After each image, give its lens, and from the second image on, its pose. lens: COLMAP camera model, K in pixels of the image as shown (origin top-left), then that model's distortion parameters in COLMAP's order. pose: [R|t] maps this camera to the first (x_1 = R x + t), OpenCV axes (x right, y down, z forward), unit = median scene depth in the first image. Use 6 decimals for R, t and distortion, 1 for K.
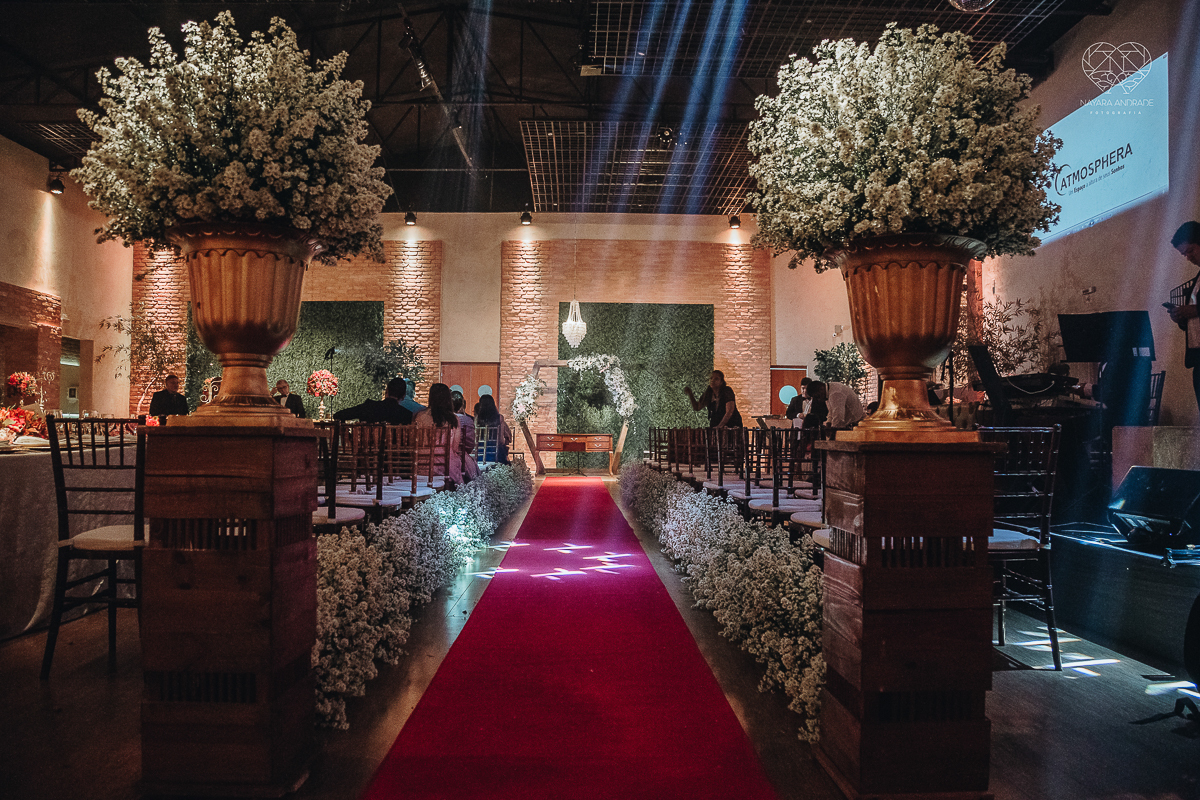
lens RADIAL K [[844.5, 0, 601.3], [0, 844.5, 404.1], [0, 0, 1]] dist [-0.115081, 0.051257]
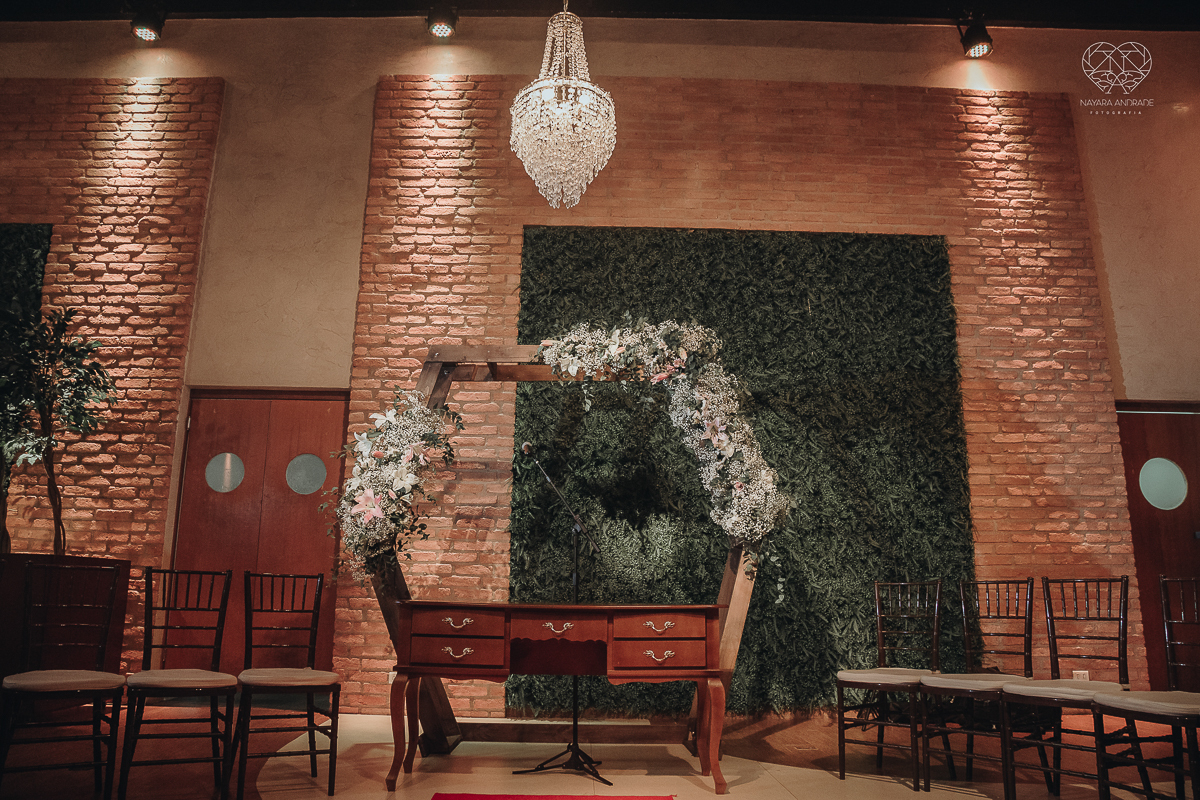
lens RADIAL K [[844.5, 0, 585.6], [0, 844.5, 392.5], [0, 0, 1]] dist [-0.115081, 0.051257]
pose [[0.999948, 0.002033, -0.010014, -0.019631], [-0.004005, 0.979574, -0.201043, 0.021318], [0.009401, 0.201073, 0.979531, 0.664237]]
